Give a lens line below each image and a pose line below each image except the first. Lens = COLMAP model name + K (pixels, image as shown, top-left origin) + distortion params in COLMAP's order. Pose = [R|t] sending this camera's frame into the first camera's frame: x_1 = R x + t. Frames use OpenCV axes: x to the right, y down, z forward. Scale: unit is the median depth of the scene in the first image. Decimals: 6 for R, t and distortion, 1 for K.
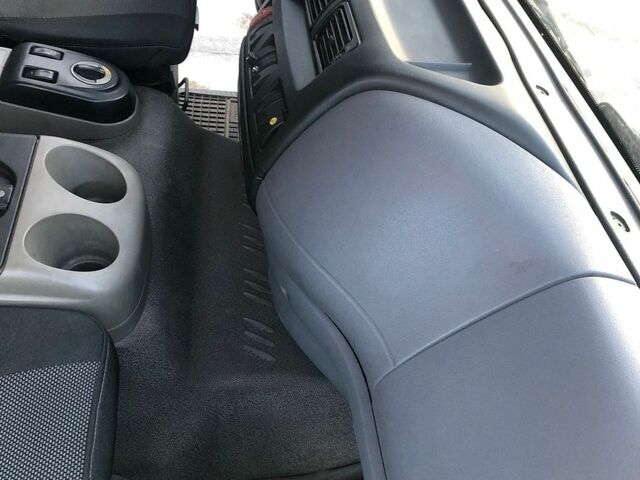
lens RADIAL K [[689.7, 0, 320.0], [0, 689.7, 240.0], [0, 0, 1]] dist [0.064072, -0.170689]
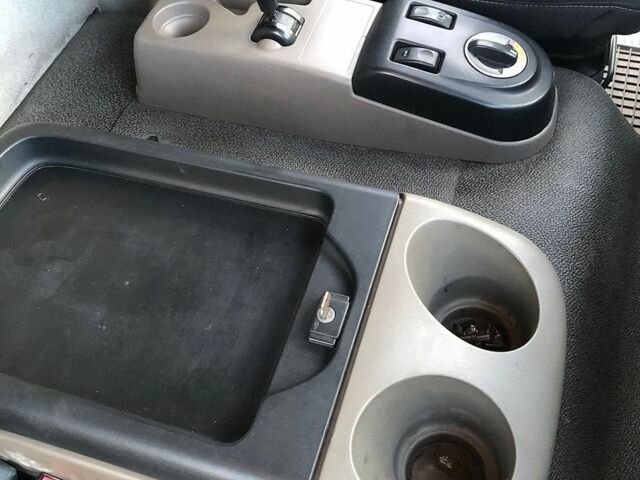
lens RADIAL K [[689.7, 0, 320.0], [0, 689.7, 240.0], [0, 0, 1]] dist [0.064072, -0.170689]
pose [[0.888319, 0.203923, -0.411467, -0.183671], [-0.139031, 0.973374, 0.182247, -0.173699], [0.437676, -0.104687, 0.893018, 0.370648]]
